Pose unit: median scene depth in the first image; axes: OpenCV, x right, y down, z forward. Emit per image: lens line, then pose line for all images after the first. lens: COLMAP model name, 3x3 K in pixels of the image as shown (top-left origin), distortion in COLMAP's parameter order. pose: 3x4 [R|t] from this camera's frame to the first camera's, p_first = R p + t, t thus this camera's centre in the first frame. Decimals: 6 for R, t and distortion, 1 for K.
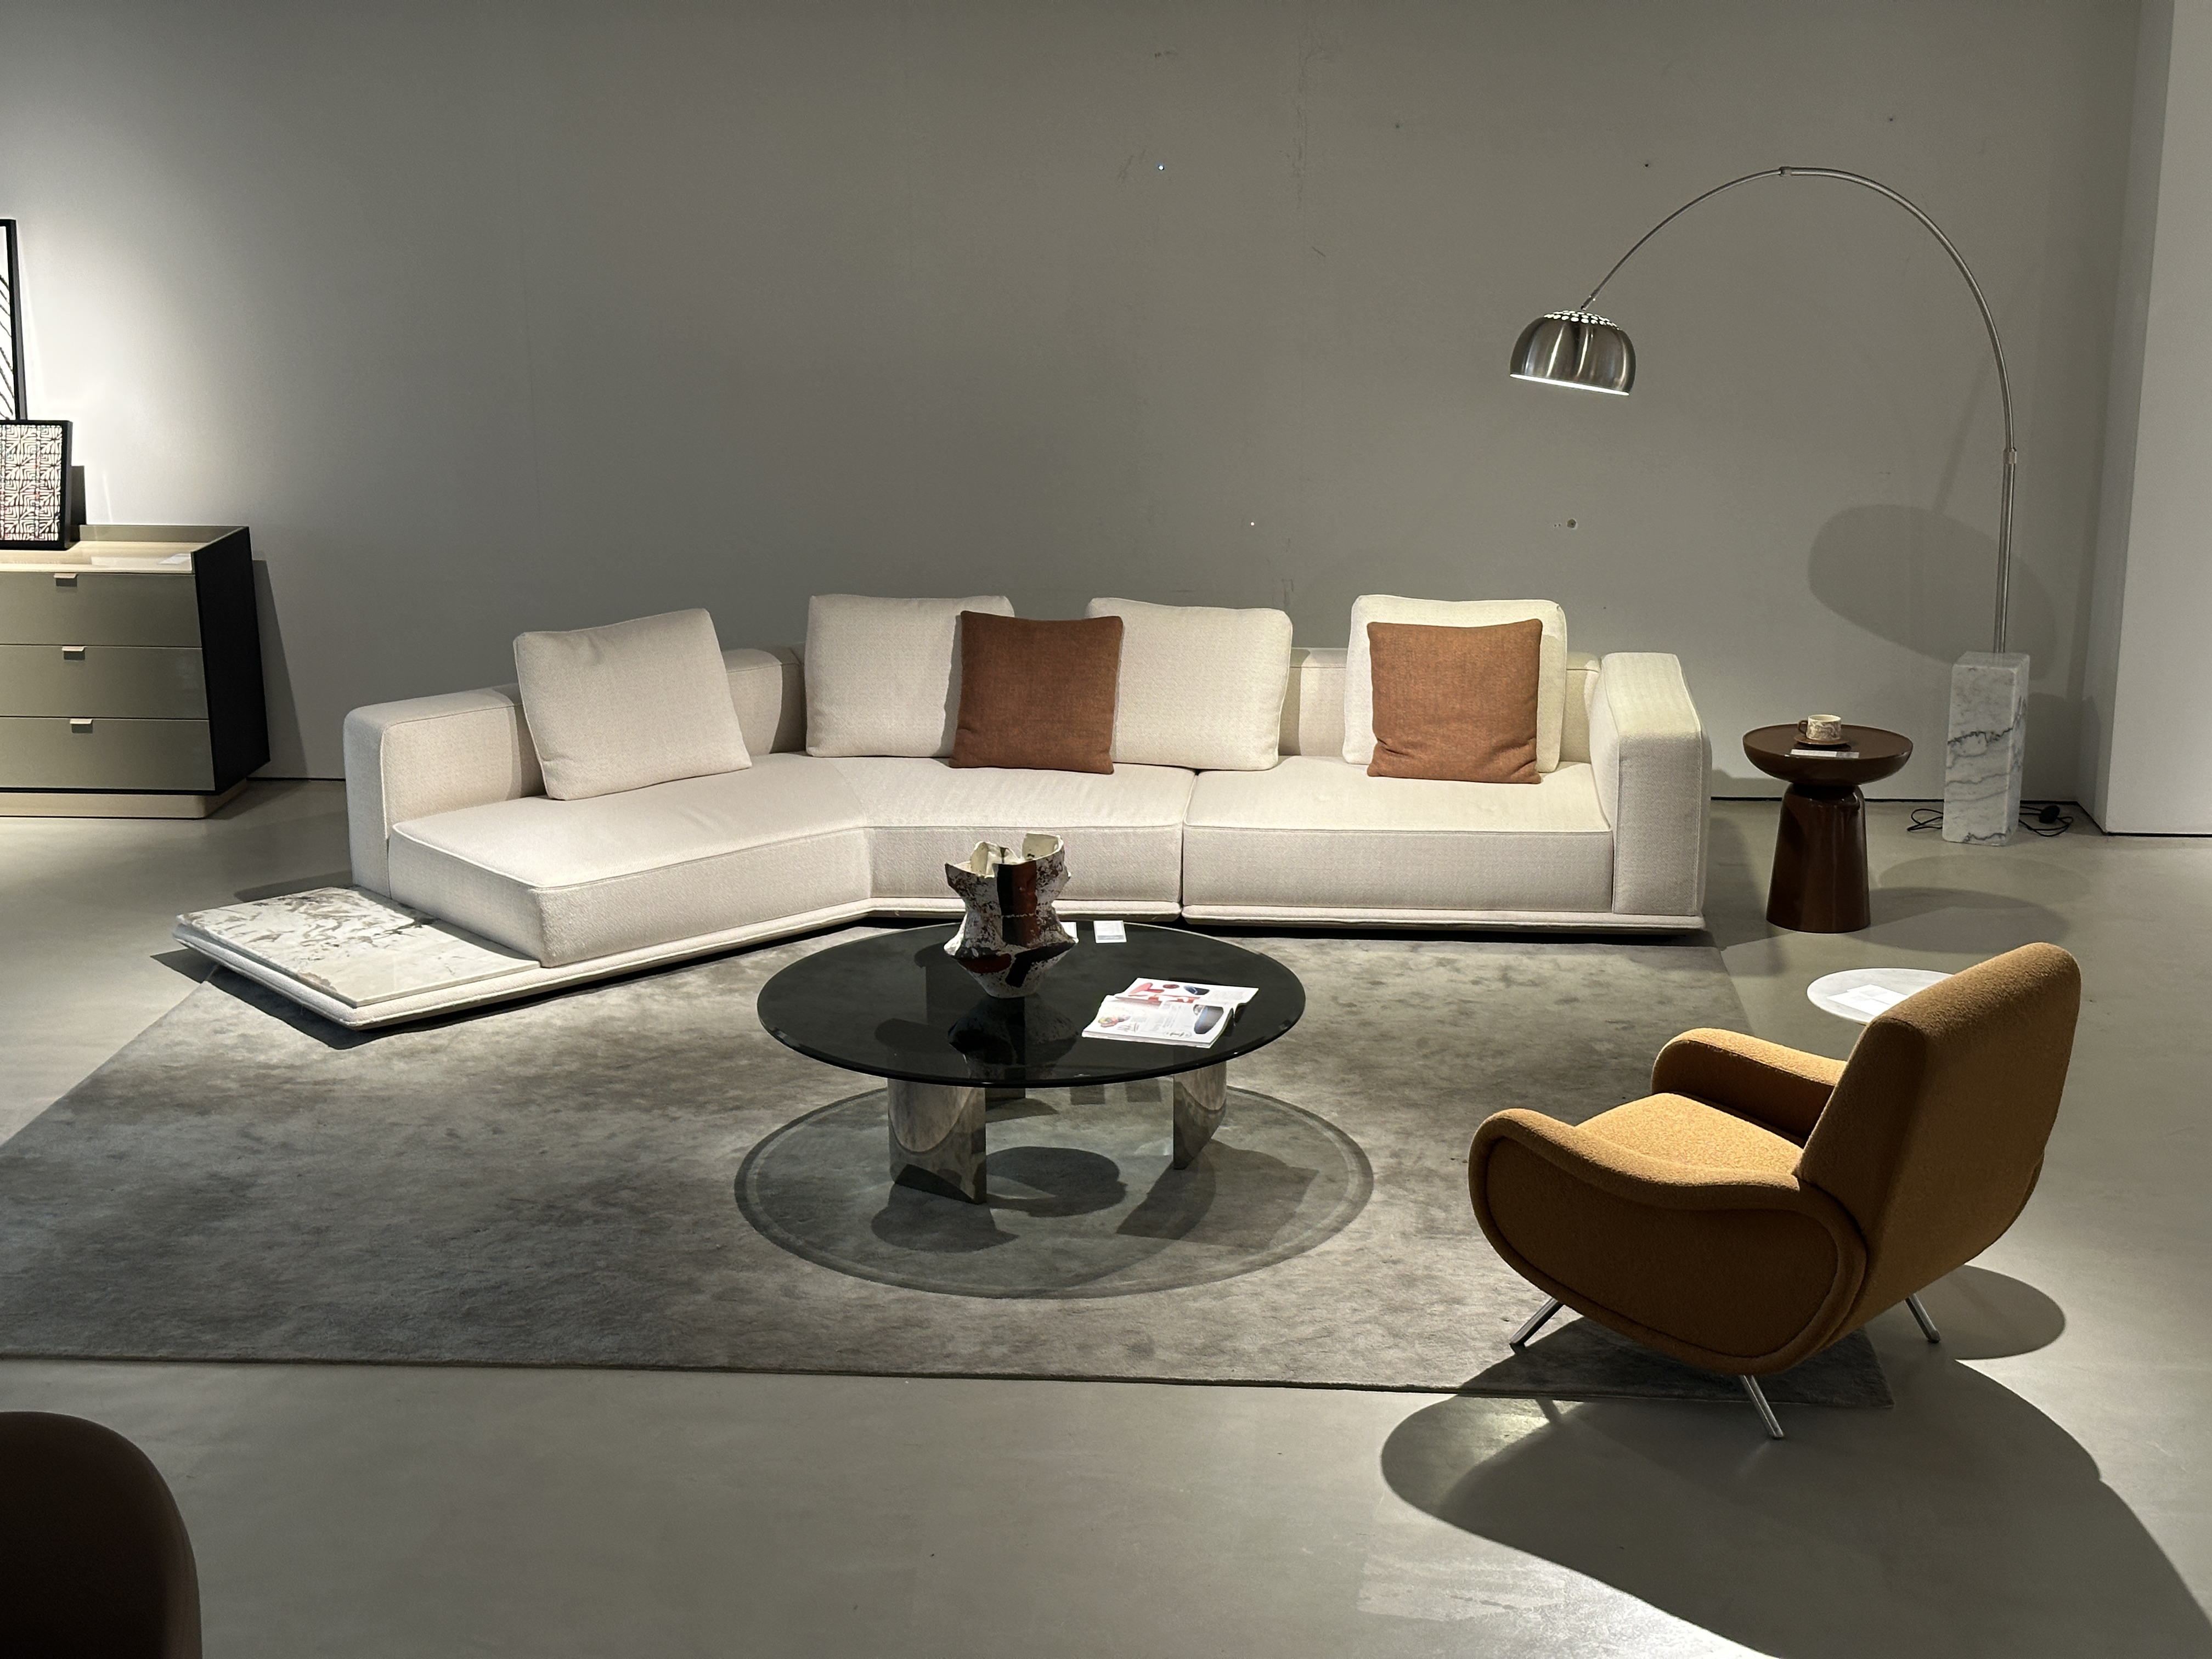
lens RADIAL K [[3062.0, 0, 1121.6], [0, 3062.0, 840.0], [0, 0, 1]] dist [0.163600, -0.252526]
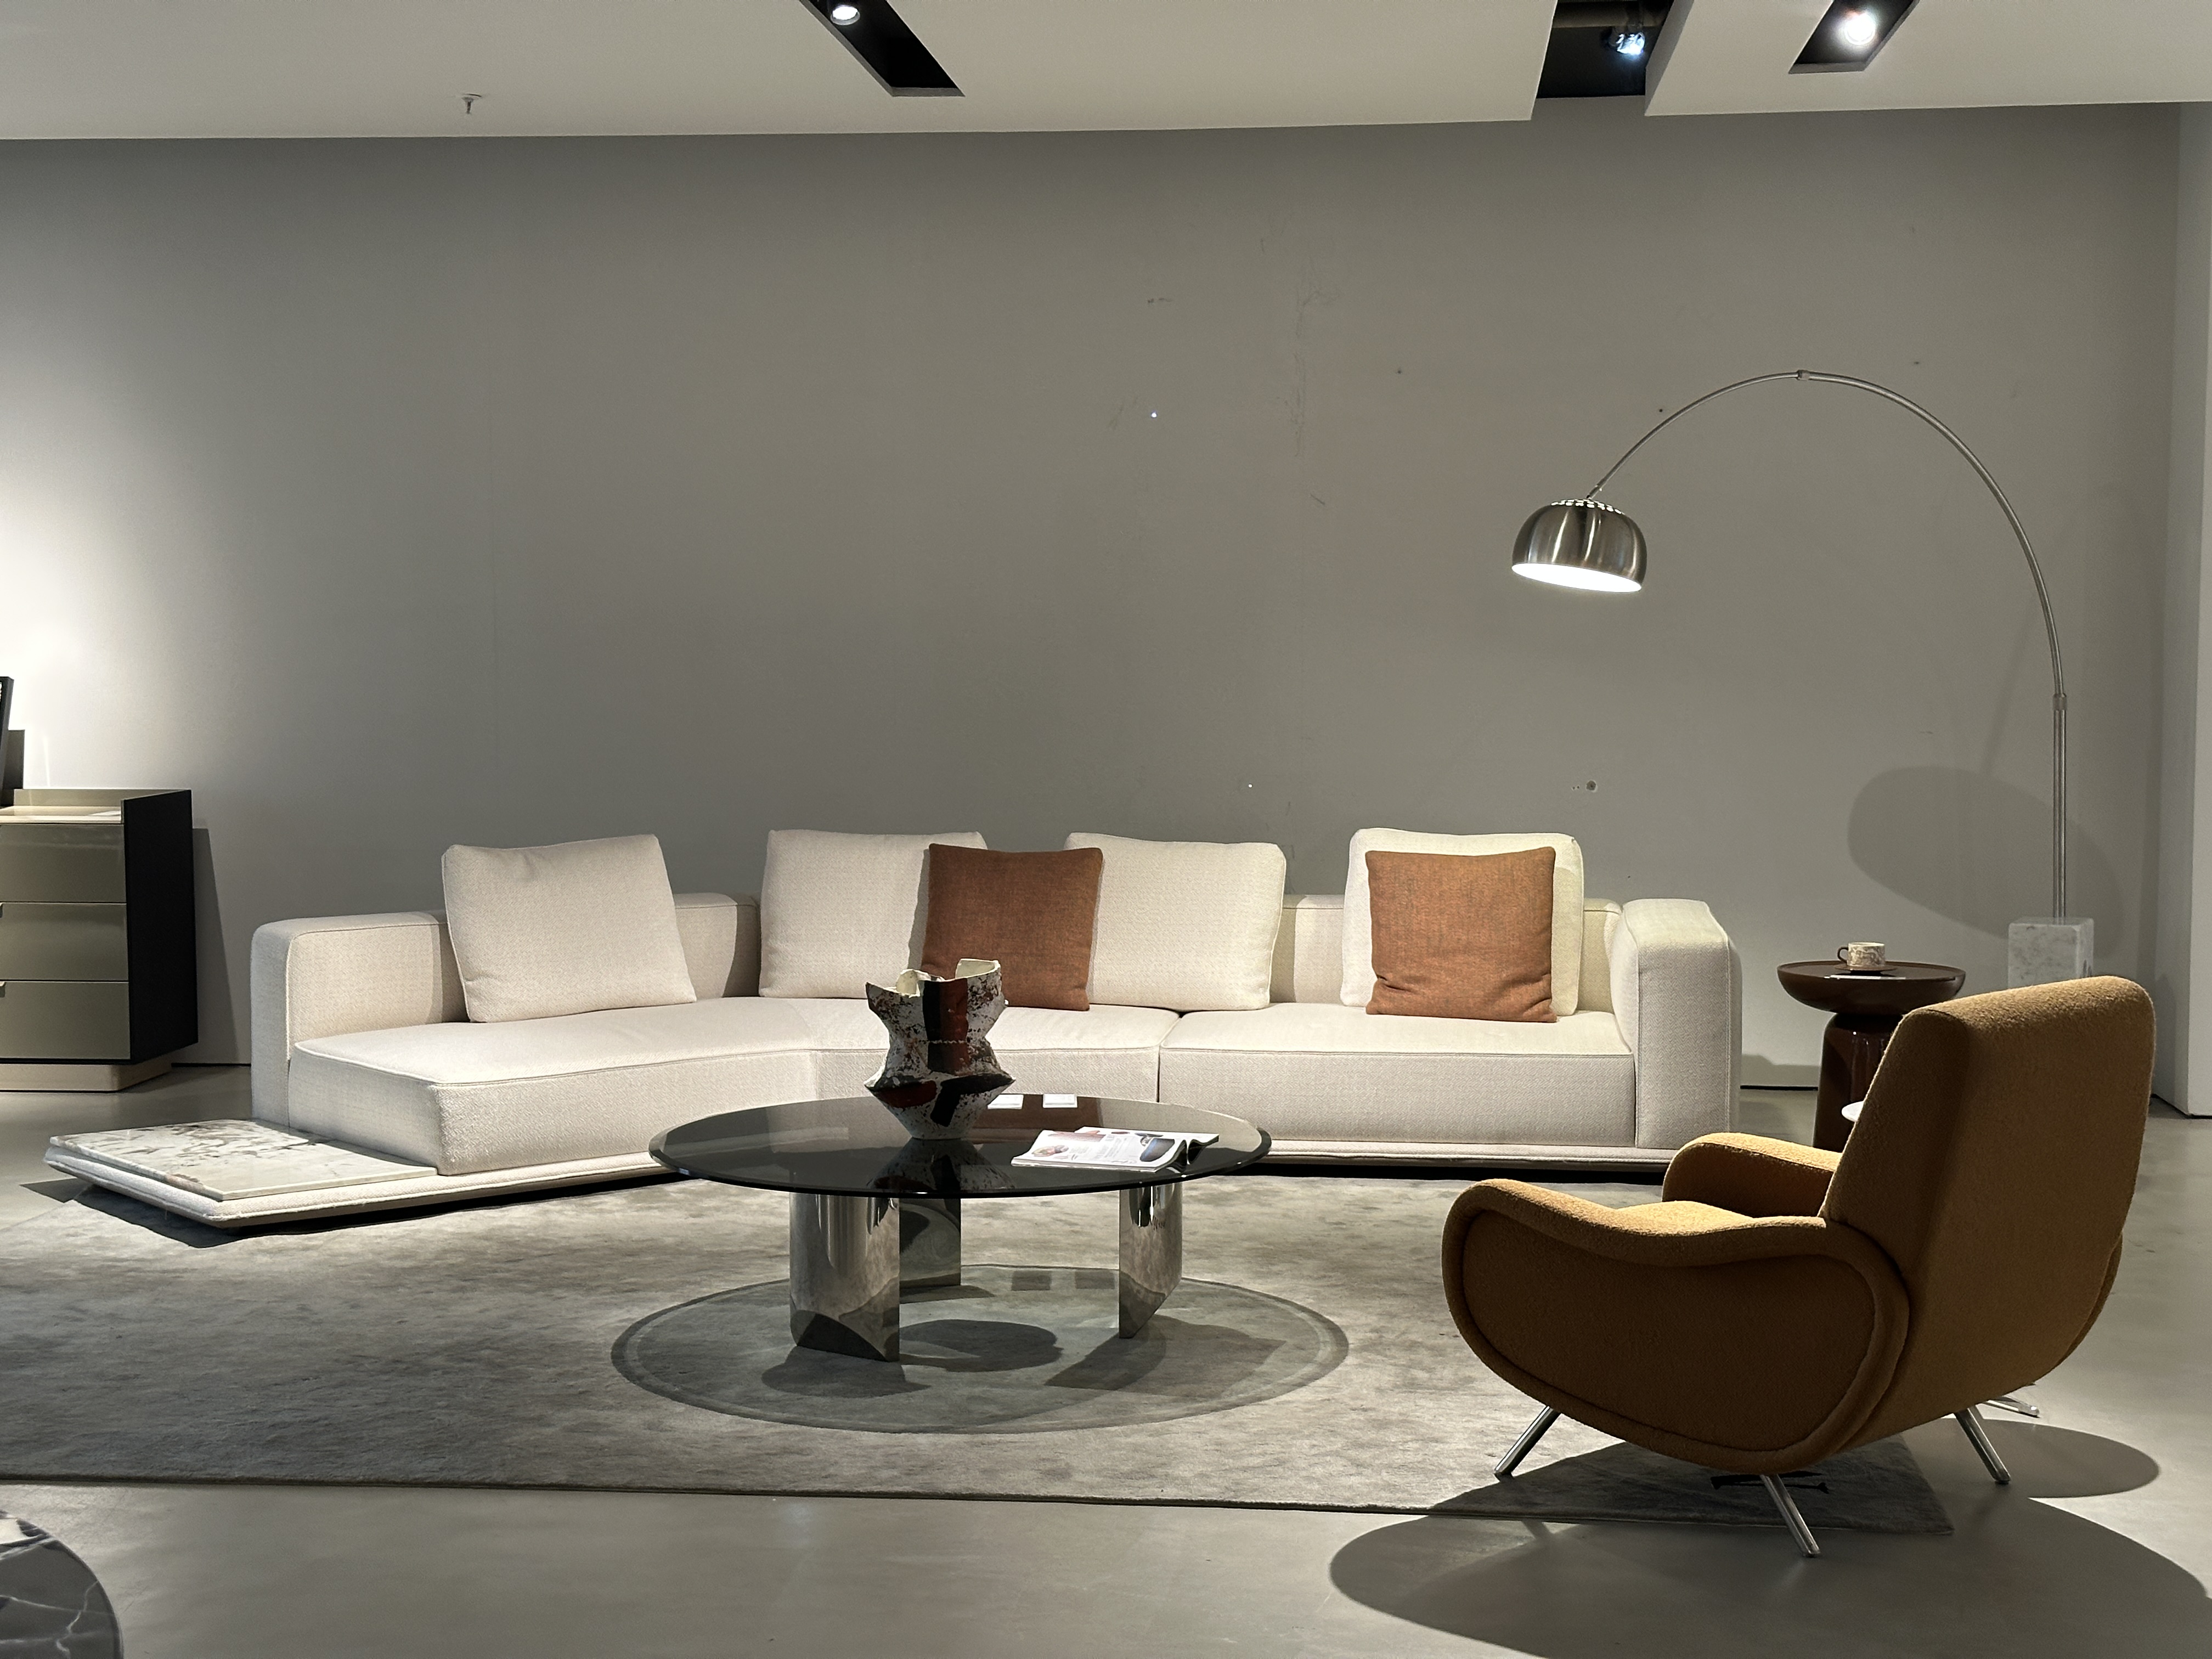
lens RADIAL K [[3059.5, 0, 1111.9], [0, 3059.5, 853.2], [0, 0, 1]] dist [0.168816, -0.276452]
pose [[0.999604, 0.006873, -0.027281, 0.033477], [-0.011898, 0.981992, -0.188550, 0.121426], [0.025494, 0.188800, 0.981685, 0.106545]]
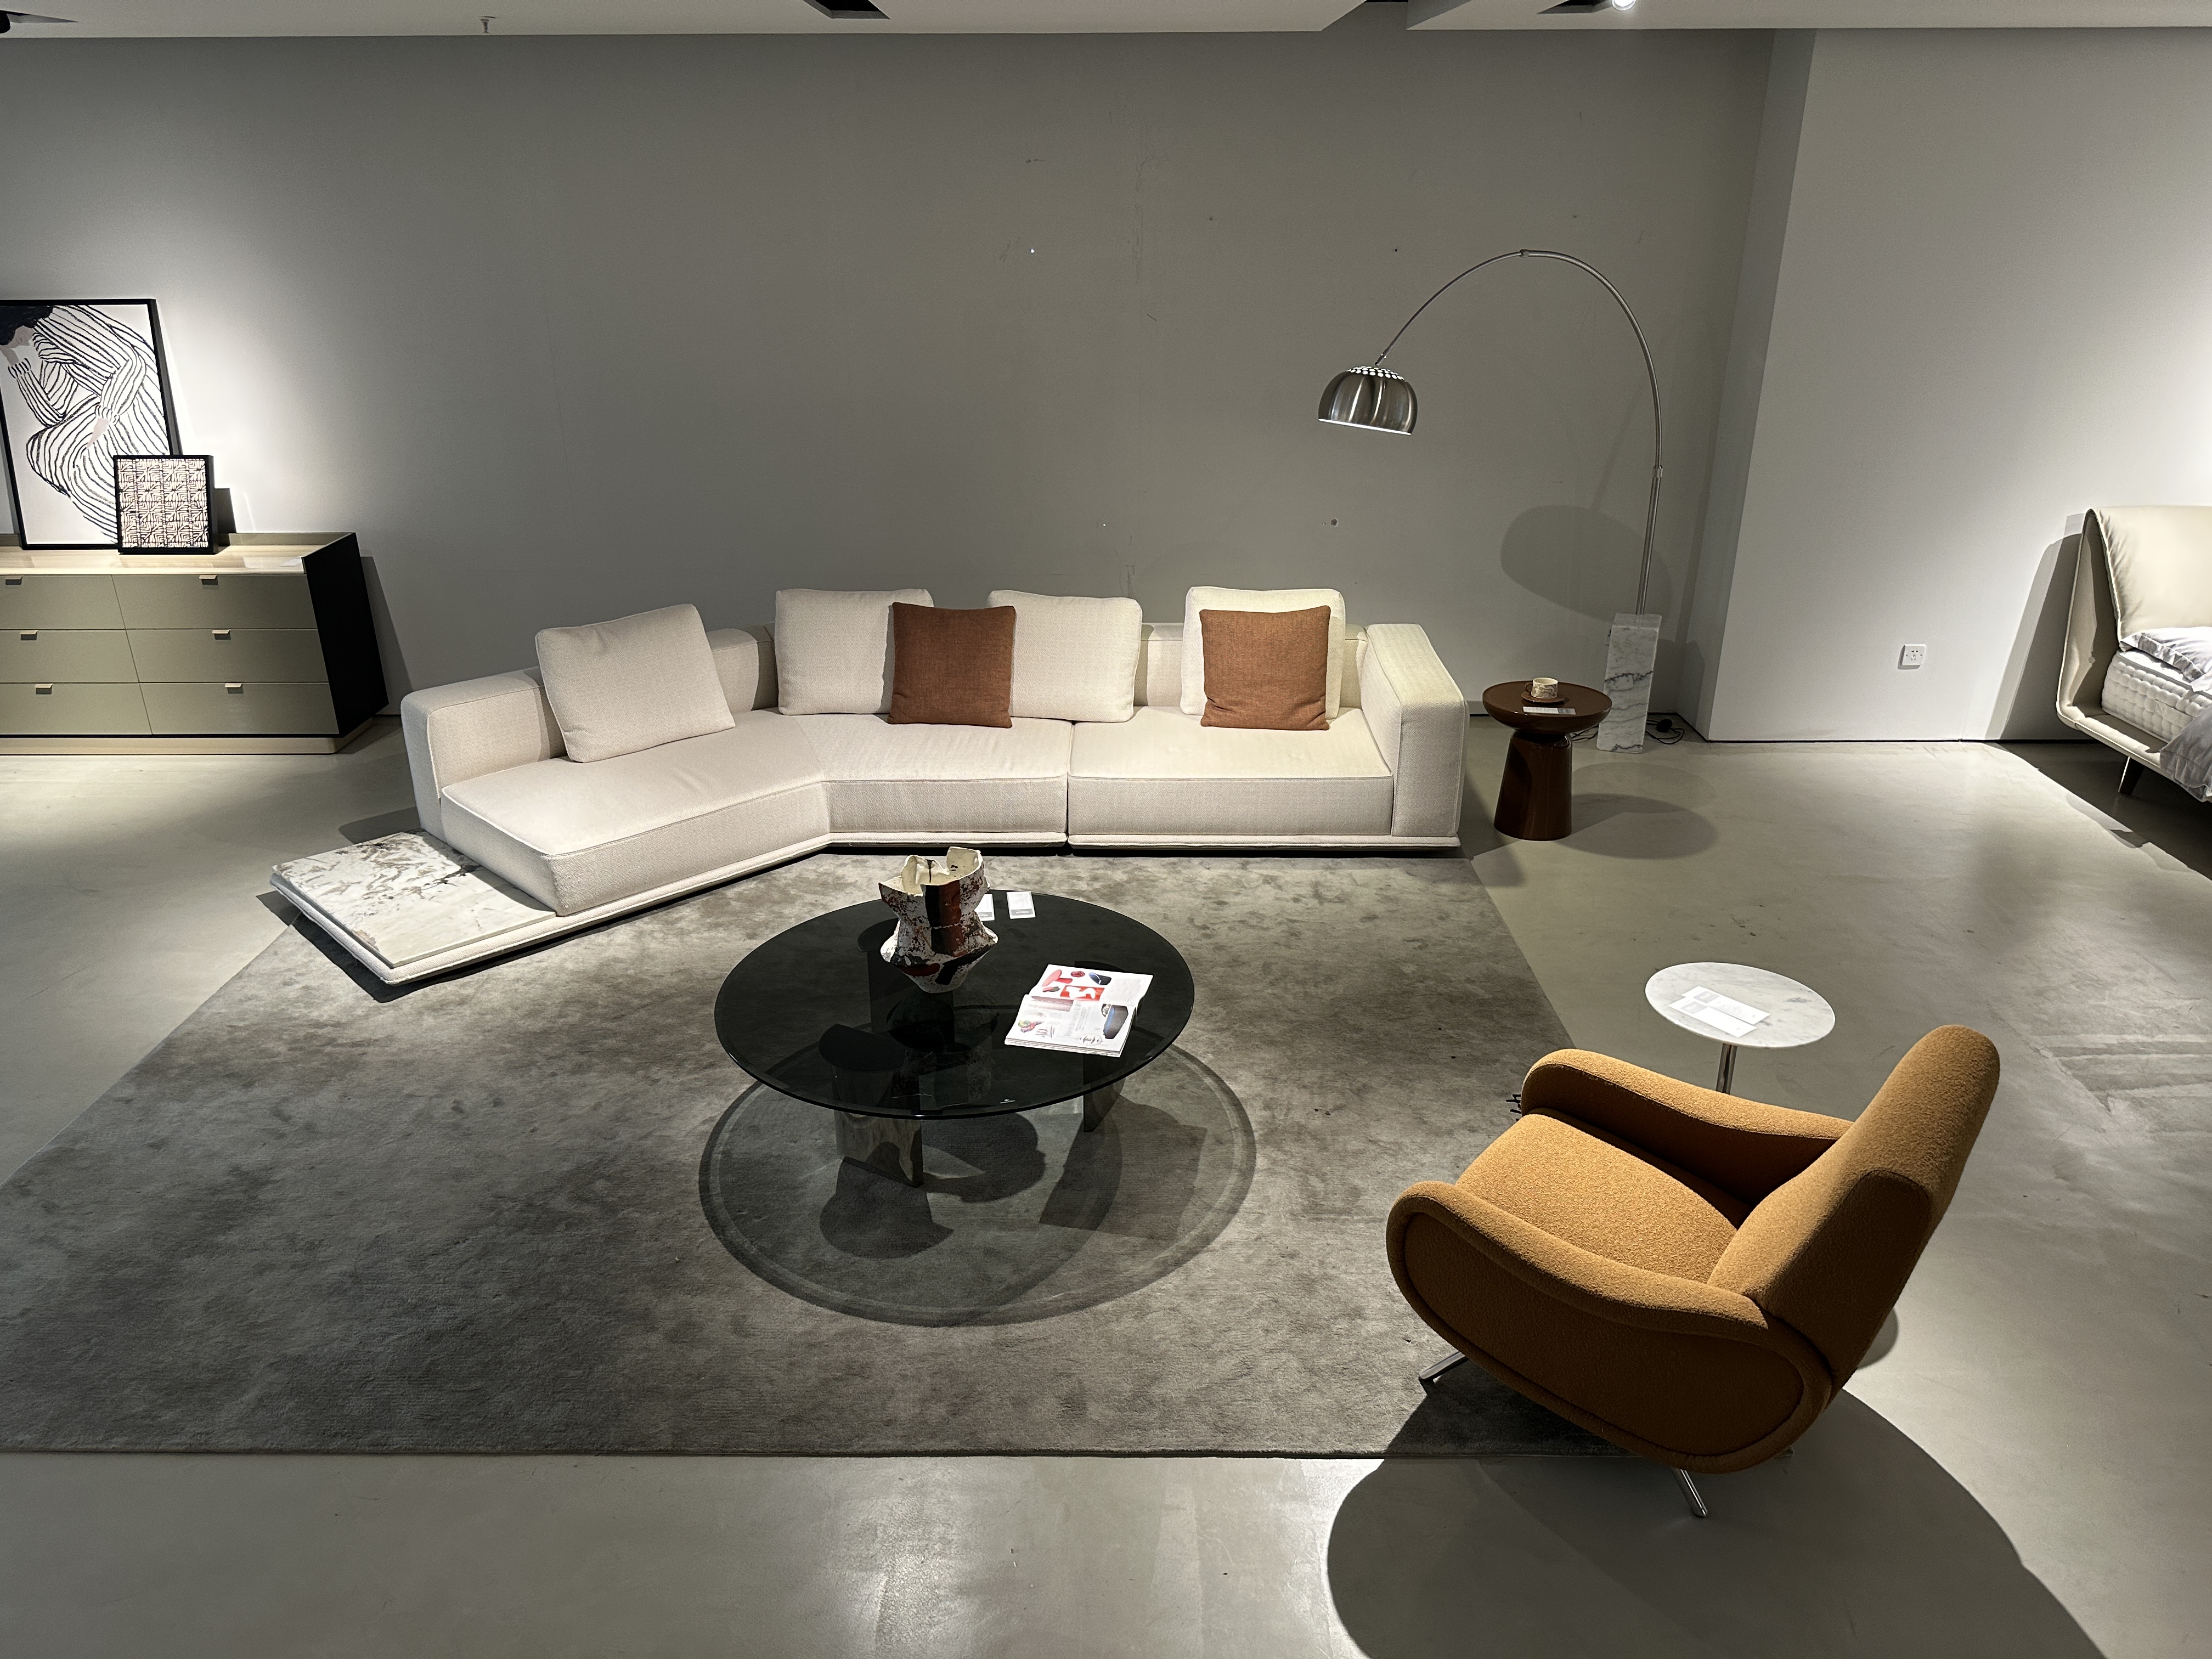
lens RADIAL K [[1524.1, 0, 1097.7], [0, 1524.1, 827.0], [0, 0, 1]] dist [0.176650, -0.344640]
pose [[0.997510, -0.024754, 0.066045, -0.012025], [0.015924, 0.991254, 0.131007, -0.075546], [-0.068711, -0.129629, 0.989179, 0.386755]]
